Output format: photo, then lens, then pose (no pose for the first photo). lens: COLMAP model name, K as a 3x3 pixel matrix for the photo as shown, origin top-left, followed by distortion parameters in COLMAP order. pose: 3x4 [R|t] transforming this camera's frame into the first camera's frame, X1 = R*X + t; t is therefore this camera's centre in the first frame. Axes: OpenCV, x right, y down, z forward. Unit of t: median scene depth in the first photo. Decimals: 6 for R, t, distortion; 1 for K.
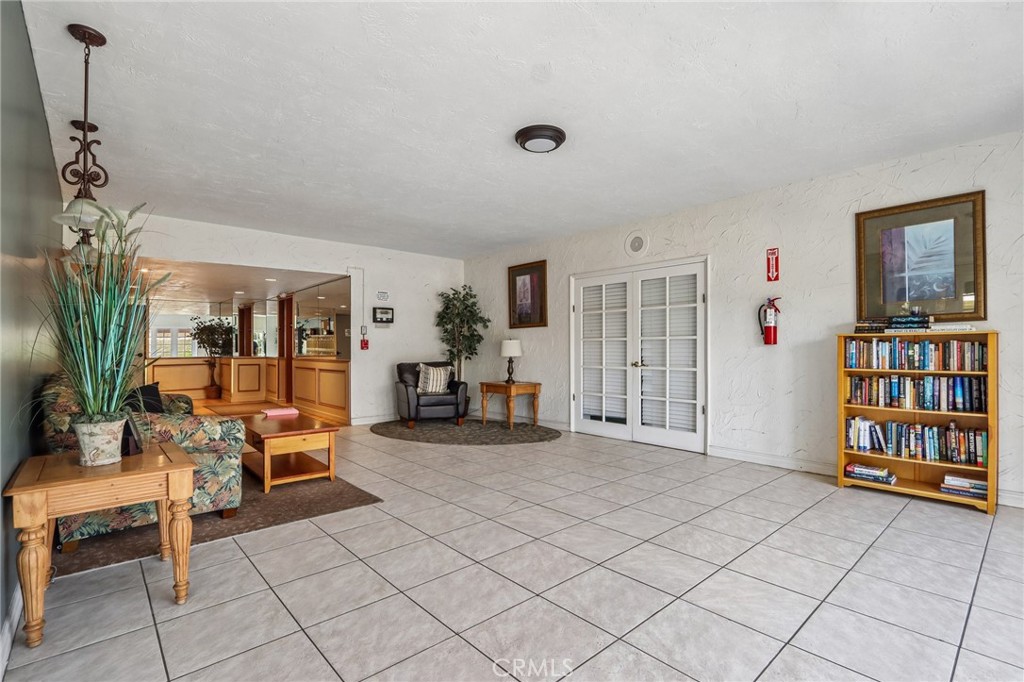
lens RADIAL K [[472.7, 0, 512.2], [0, 472.7, 344.9], [0, 0, 1]] dist [-0.016304, 0.000002]
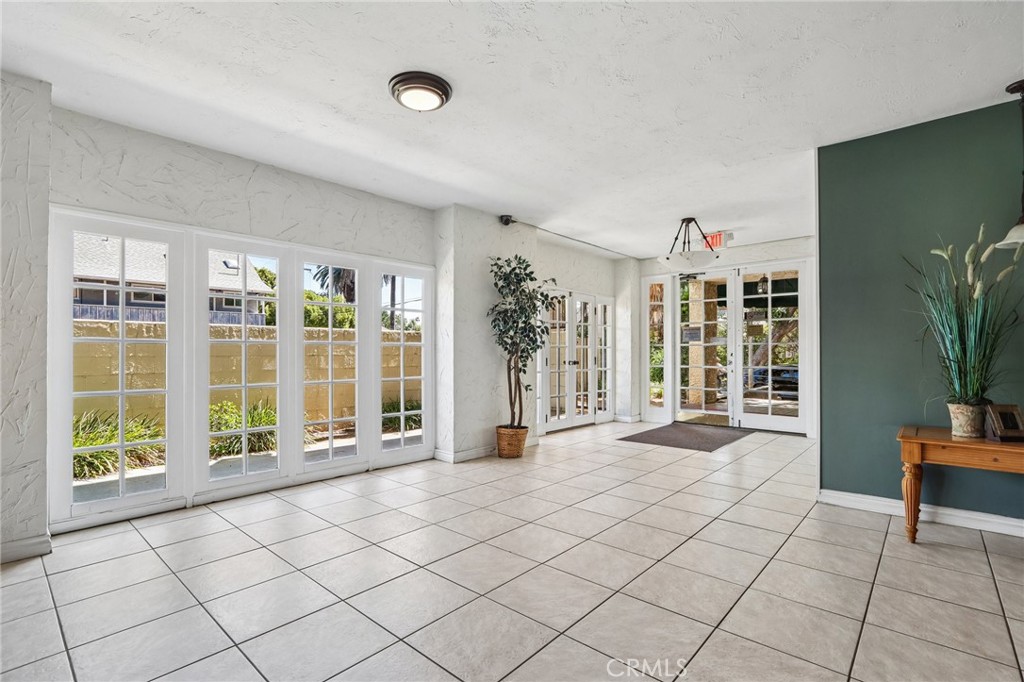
lens RADIAL K [[472.7, 0, 512.1], [0, 472.7, 347.1], [0, 0, 1]] dist [-0.016304, 0.000002]
pose [[-0.993655, 0.004084, -0.112401, 0.454881], [0.006325, 0.999788, -0.019587, 0.014120], [0.112297, -0.020174, -0.993470, 1.769025]]
